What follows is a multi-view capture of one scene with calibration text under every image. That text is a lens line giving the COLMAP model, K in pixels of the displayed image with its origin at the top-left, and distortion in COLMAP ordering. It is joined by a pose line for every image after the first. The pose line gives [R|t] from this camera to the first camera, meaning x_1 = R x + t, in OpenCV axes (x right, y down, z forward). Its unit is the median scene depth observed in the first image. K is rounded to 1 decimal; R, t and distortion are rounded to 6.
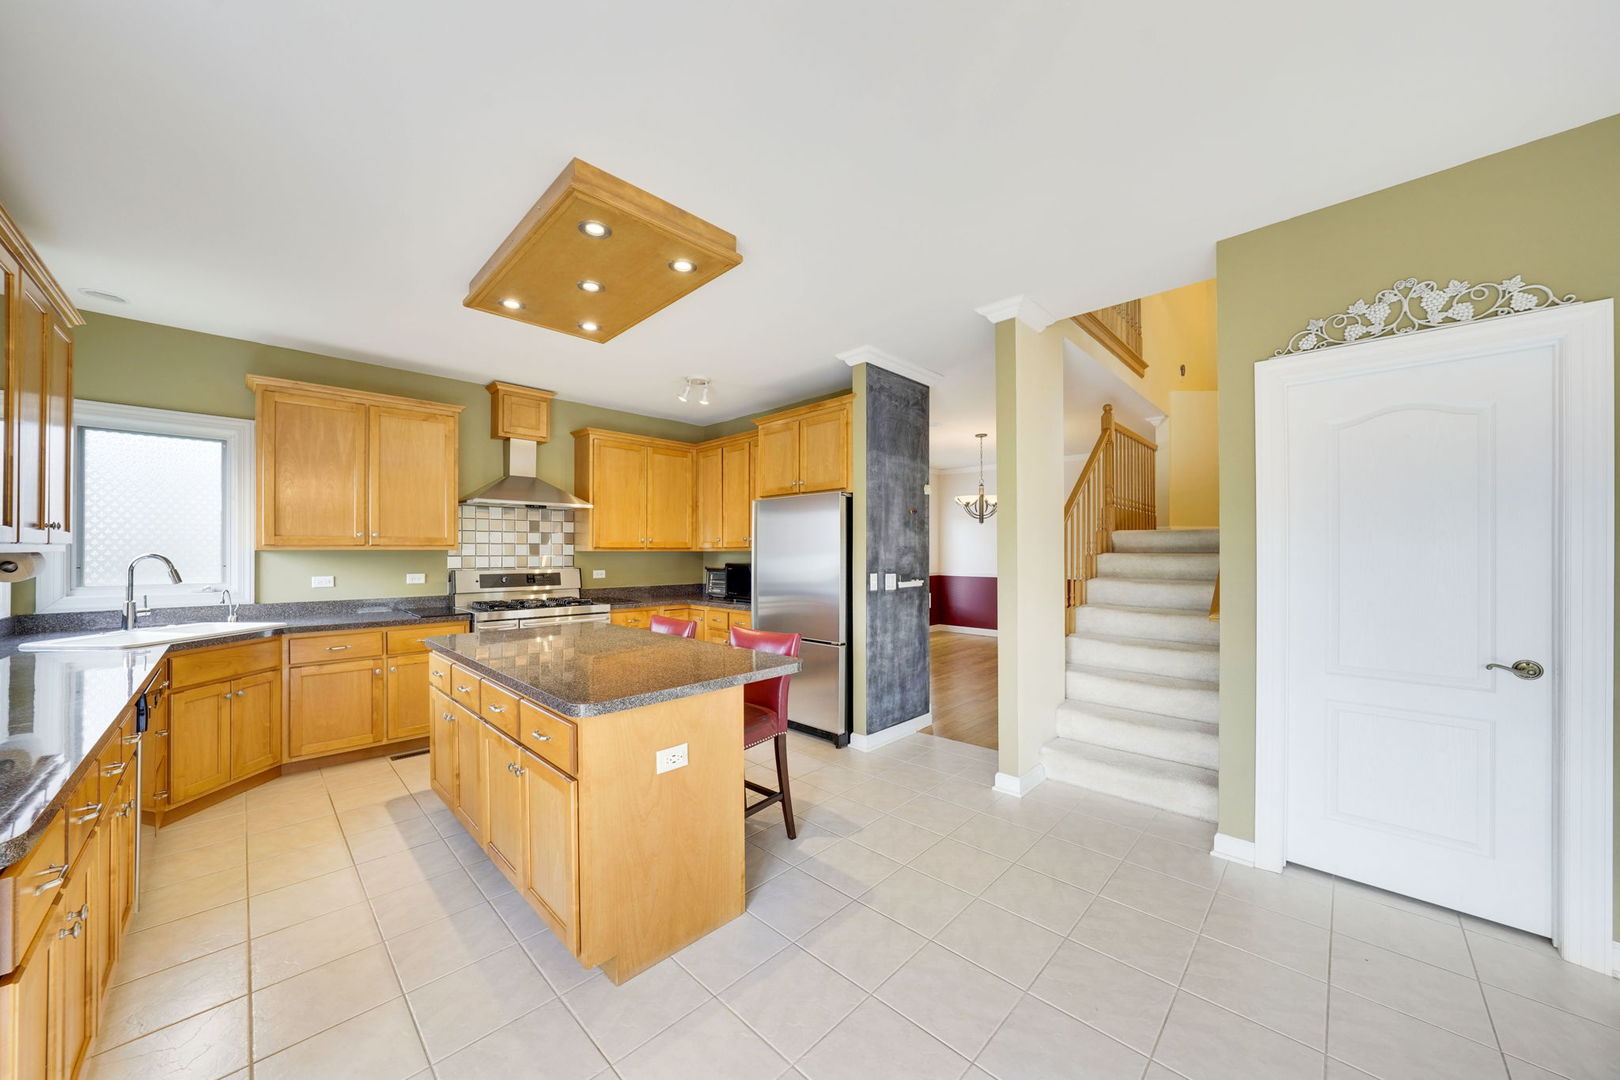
lens RADIAL K [[565.8, 0, 803.1], [0, 565.8, 549.5], [0, 0, 1]] dist [-0.023319, 0.001997]
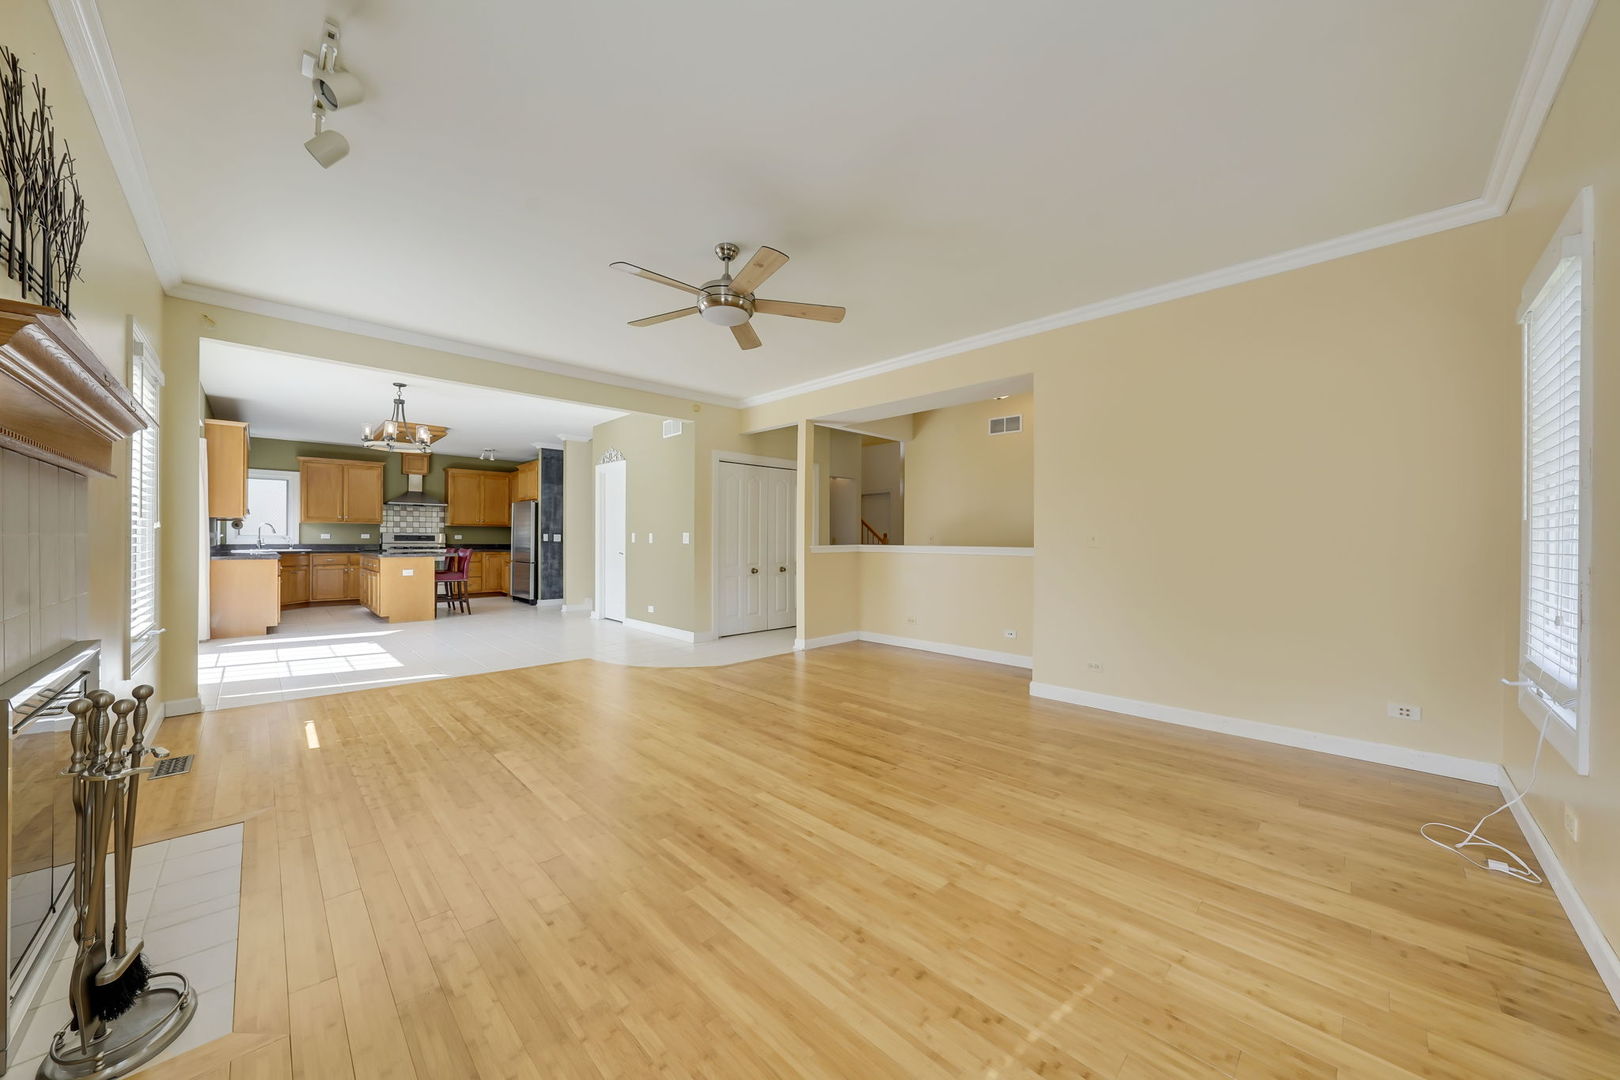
lens RADIAL K [[565.8, 0, 792.8], [0, 565.8, 537.1], [0, 0, 1]] dist [-0.023319, 0.001997]
pose [[0.999659, 0.004965, -0.025634, 1.226695], [-0.004928, 0.999987, 0.001536, 0.046634], [0.025641, -0.001410, 0.999670, -1.367772]]
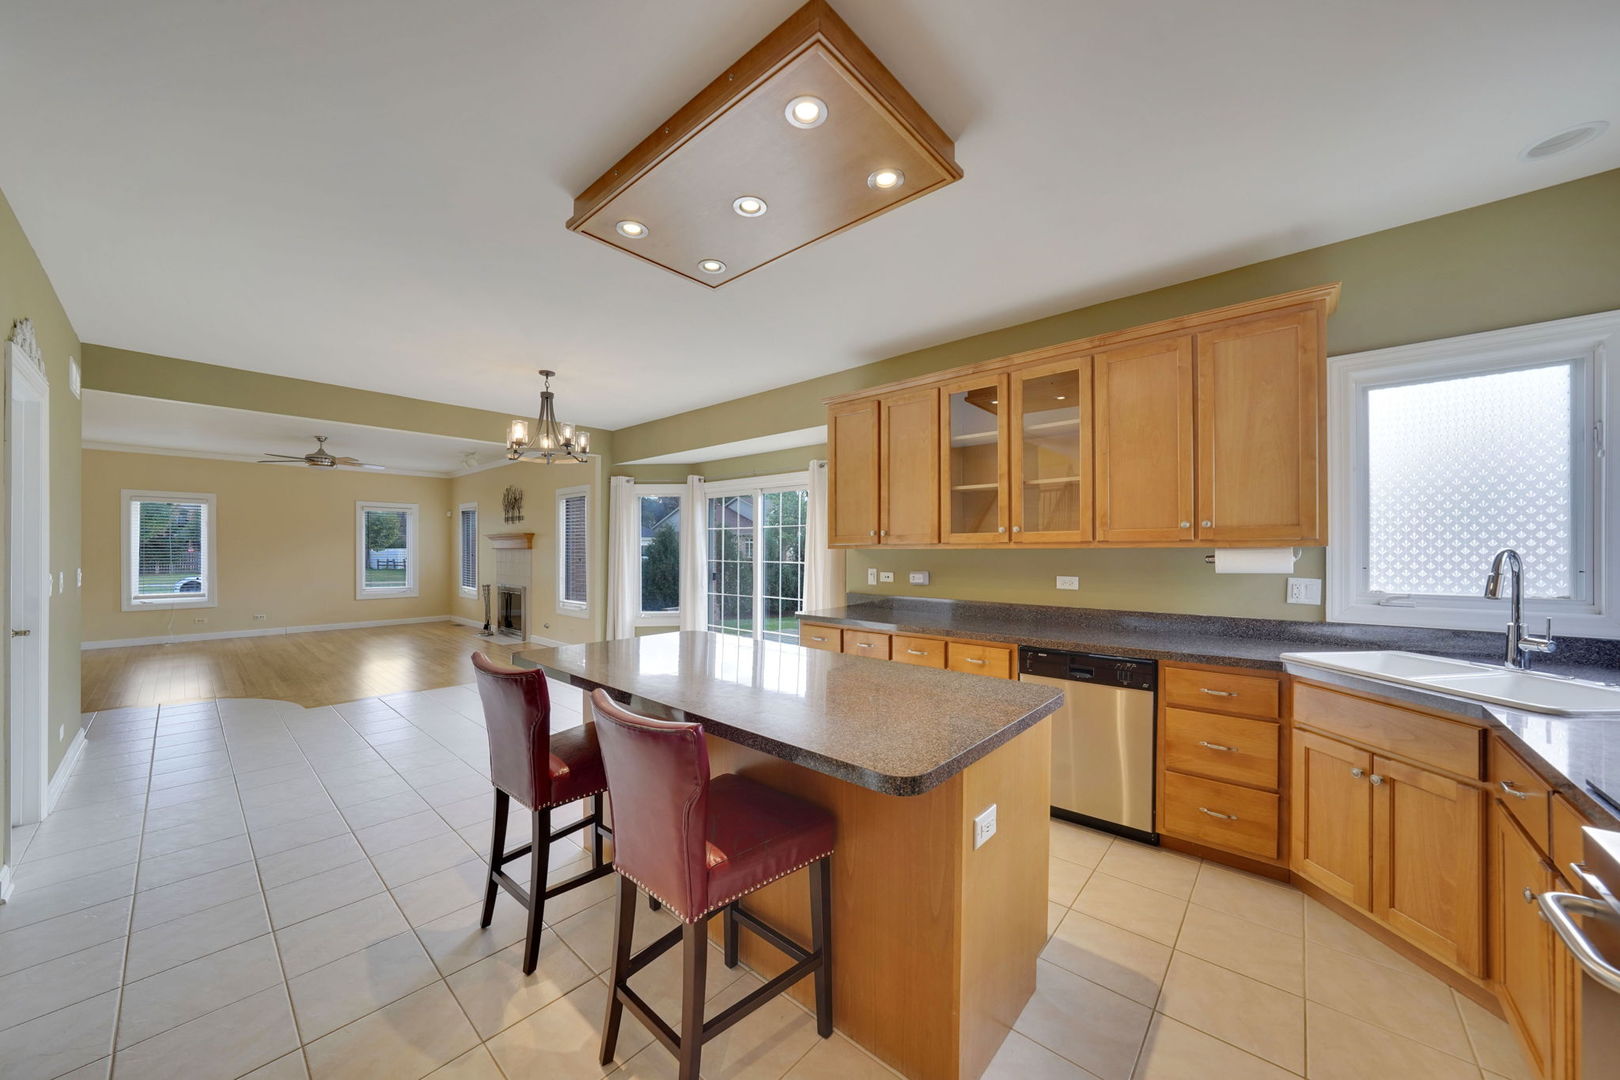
lens RADIAL K [[565.8, 0, 808.1], [0, 565.8, 550.3], [0, 0, 1]] dist [-0.023319, 0.001997]
pose [[-0.997836, -0.001975, -0.065721, -0.269714], [-0.001733, 0.999991, -0.003745, 0.007405], [0.065728, -0.003623, -0.997831, 1.180970]]
